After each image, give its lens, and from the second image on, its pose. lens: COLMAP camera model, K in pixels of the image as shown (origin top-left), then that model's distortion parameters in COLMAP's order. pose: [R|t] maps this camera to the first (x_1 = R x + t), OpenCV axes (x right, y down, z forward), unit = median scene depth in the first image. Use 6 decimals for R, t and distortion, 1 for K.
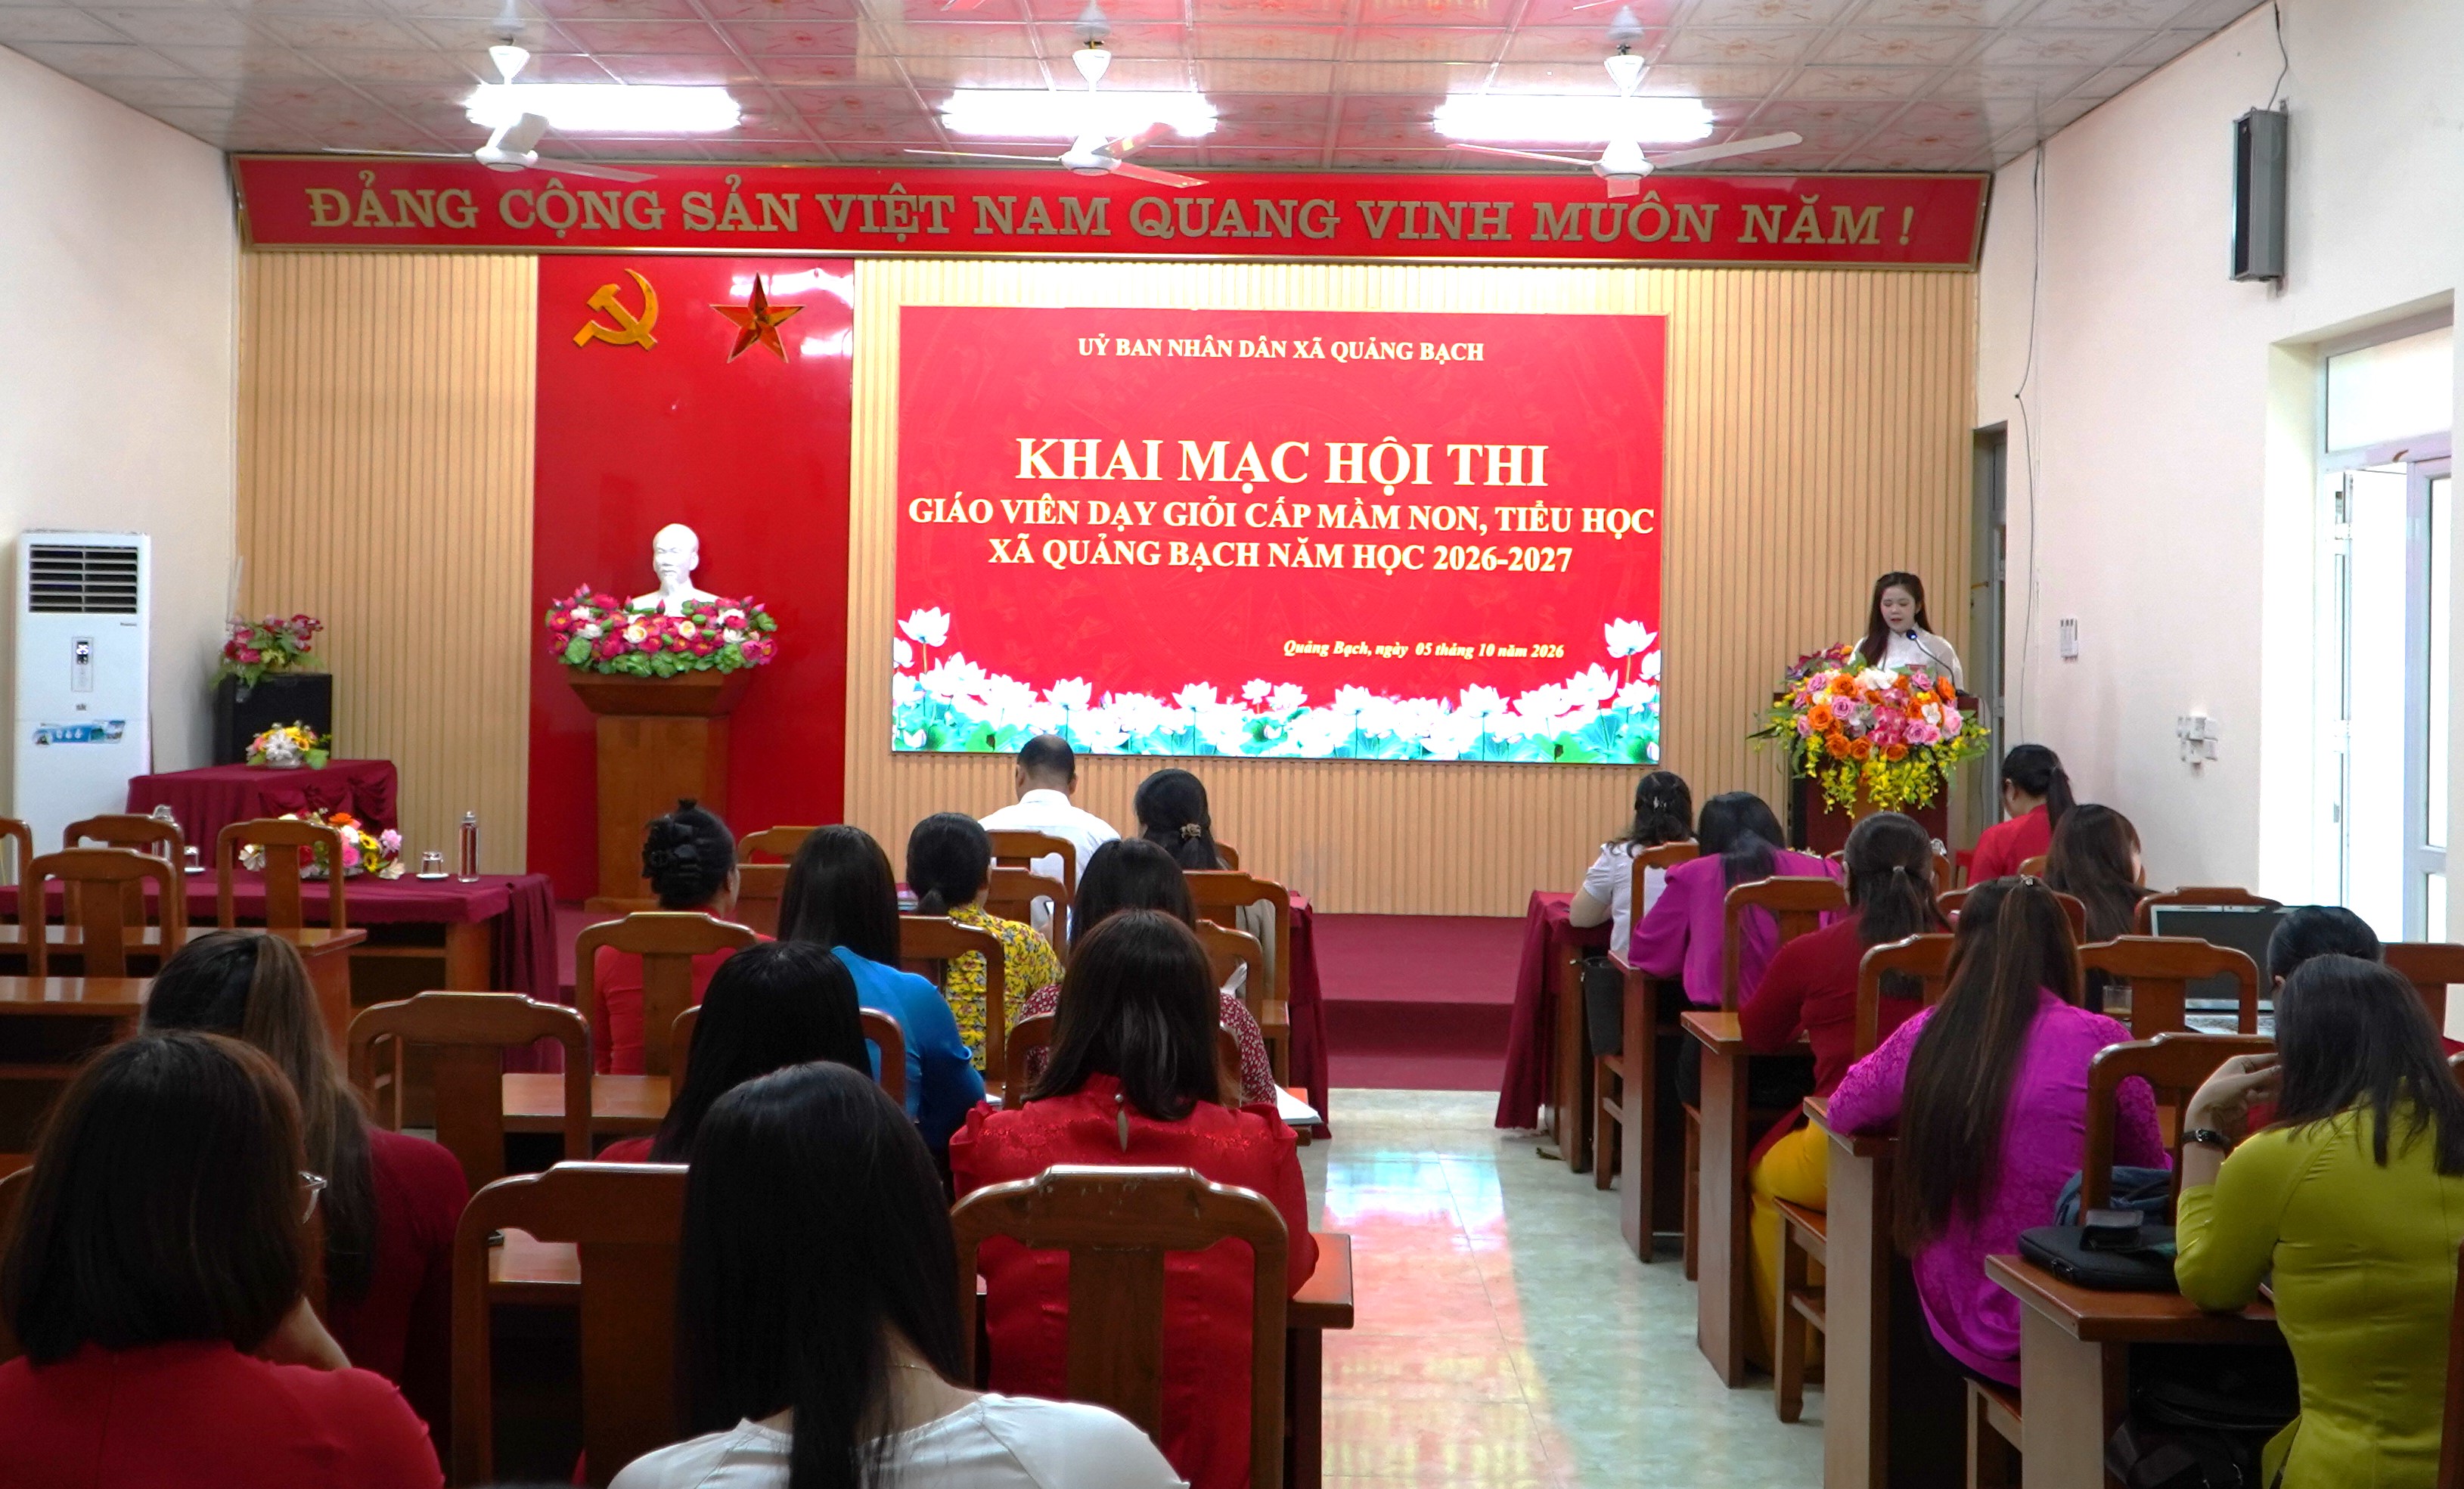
lens RADIAL K [[2363.3, 0, 1175.7], [0, 2363.3, 597.5], [0, 0, 1]] dist [0.061836, 0.000000]
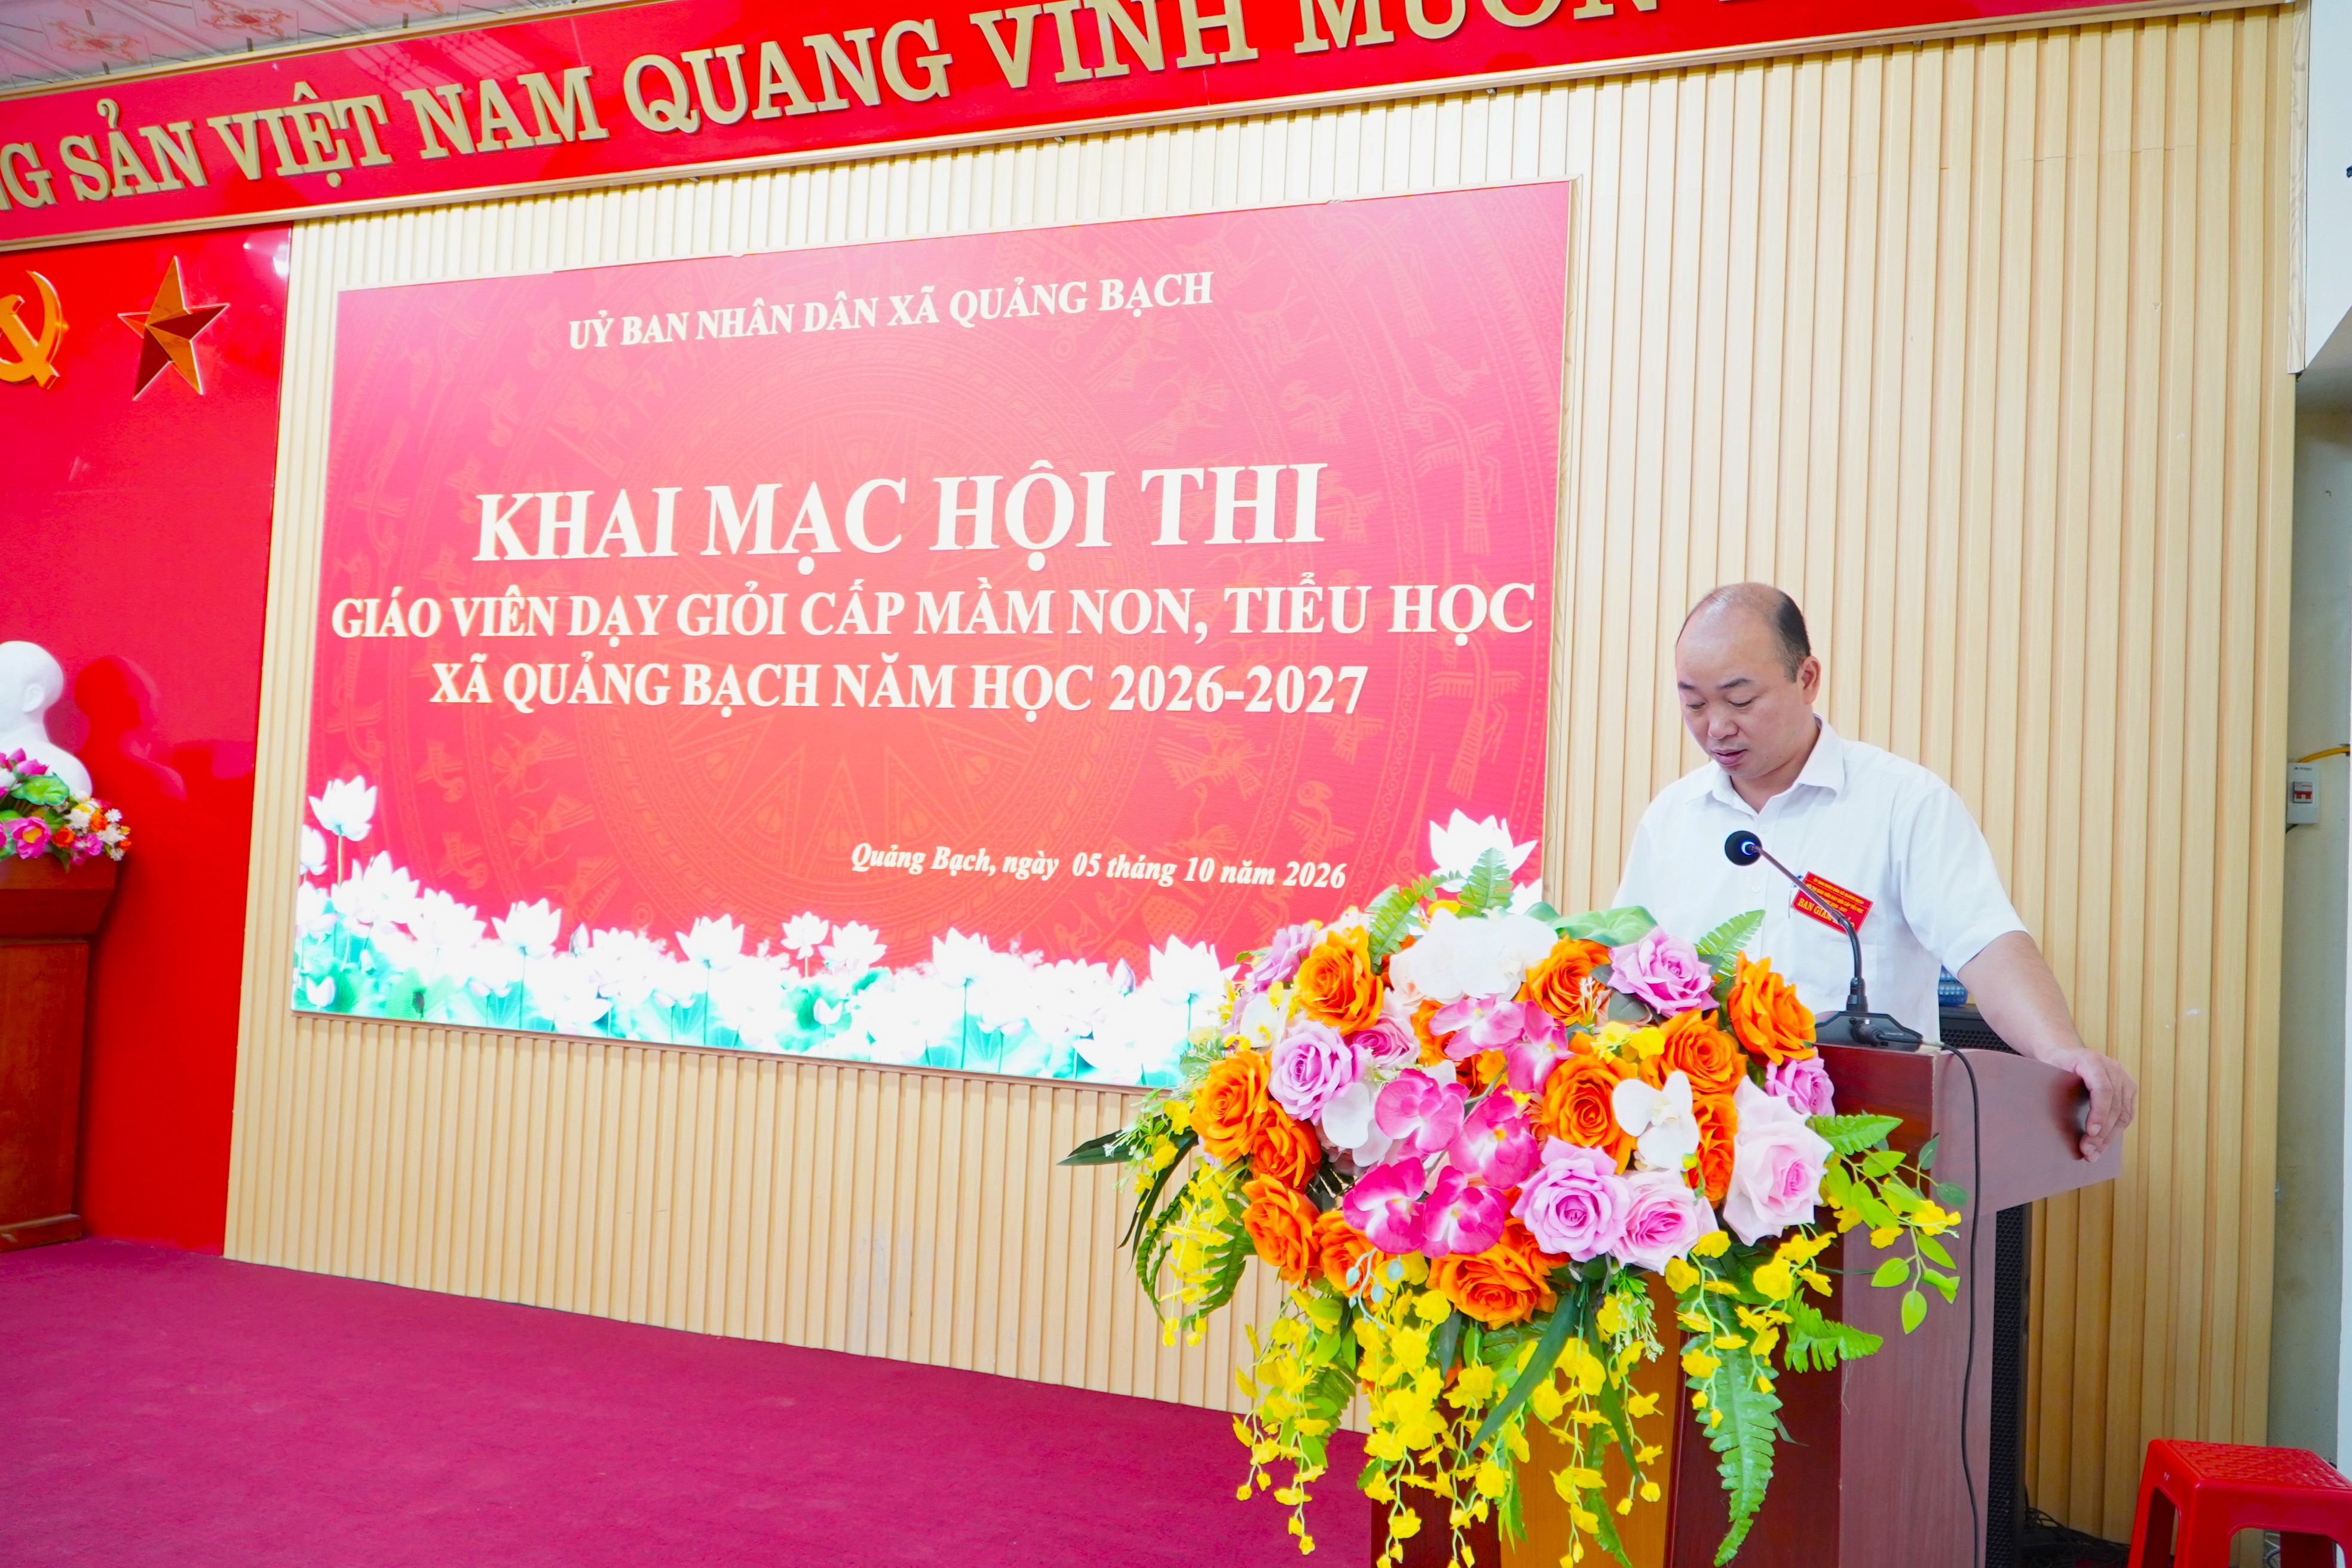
lens RADIAL K [[1839.7, 0, 1167.6], [0, 1839.7, 780.3], [0, 0, 1]] dist [0.003932, 0.018138]
pose [[0.945711, 0.011275, -0.324812, 0.251799], [-0.025498, 0.998892, -0.039565, 0.018851], [0.324006, 0.045699, 0.944951, 0.626774]]
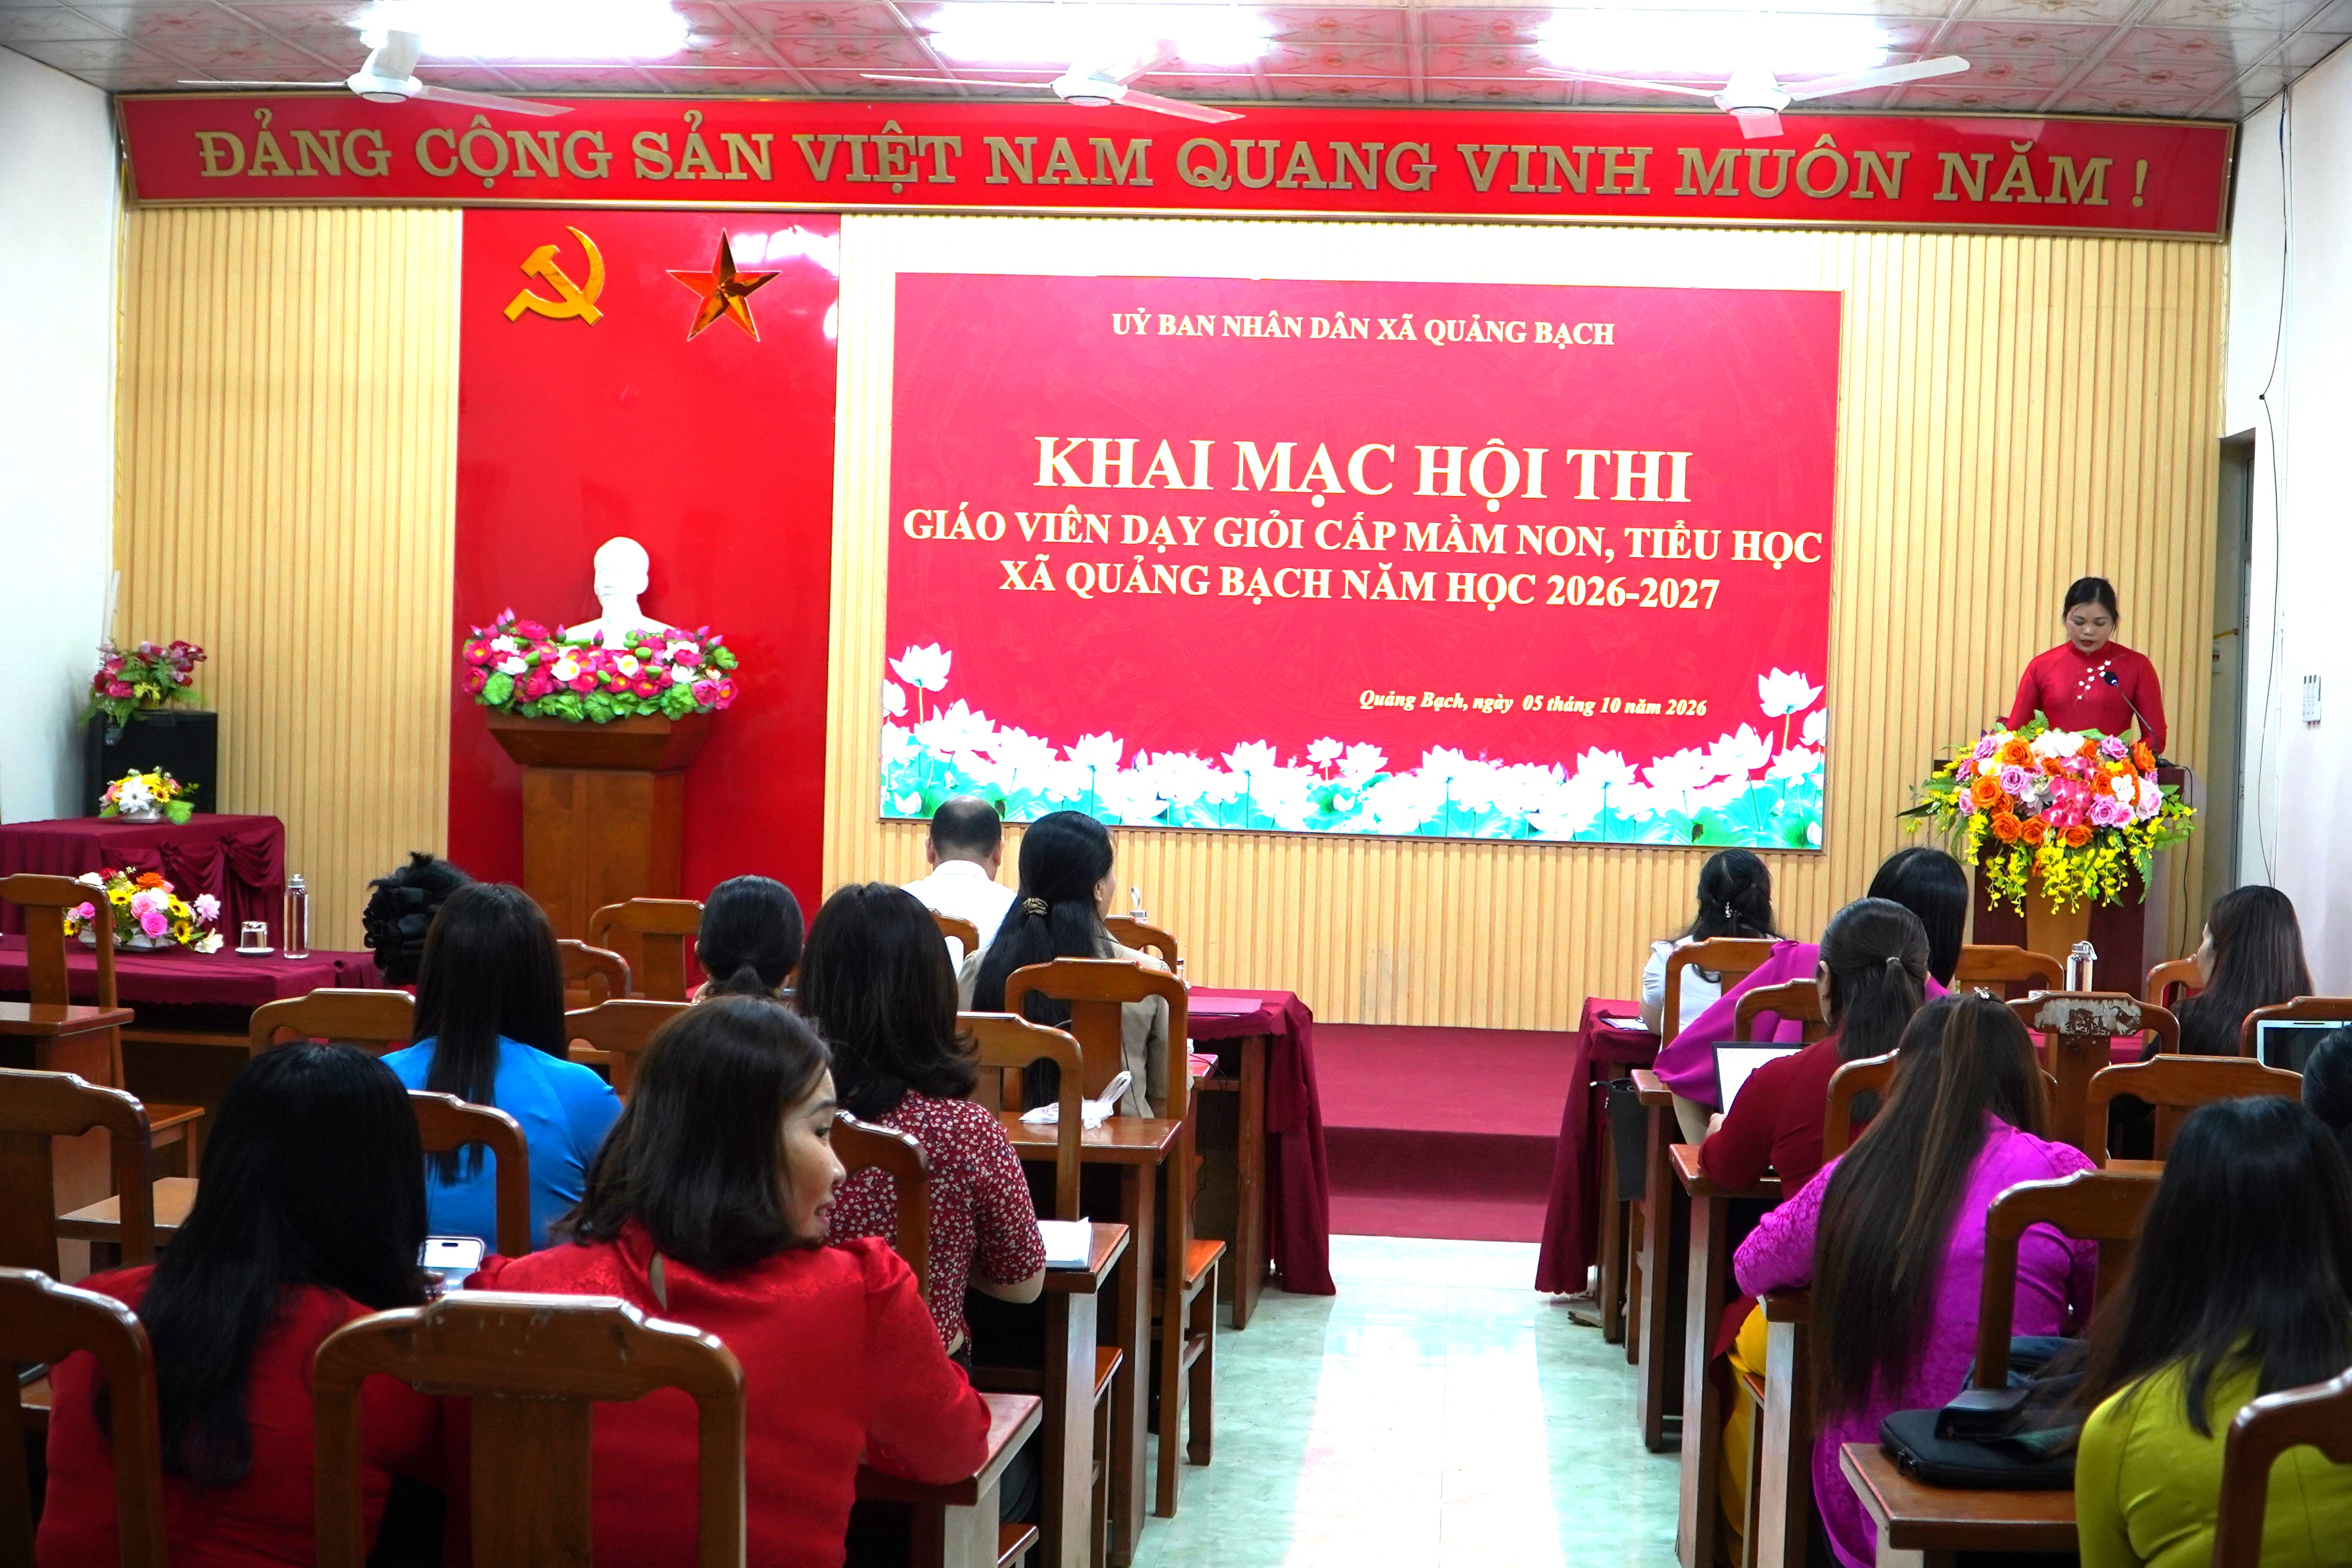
lens RADIAL K [[2873.2, 0, 1192.4], [0, 2873.2, 773.9], [0, 0, 1]] dist [-0.025457, 0.000000]
pose [[0.998238, 0.016160, -0.057094, 0.045344], [-0.013620, 0.998912, 0.044592, 0.003856], [0.057753, -0.043736, 0.997372, 0.013783]]
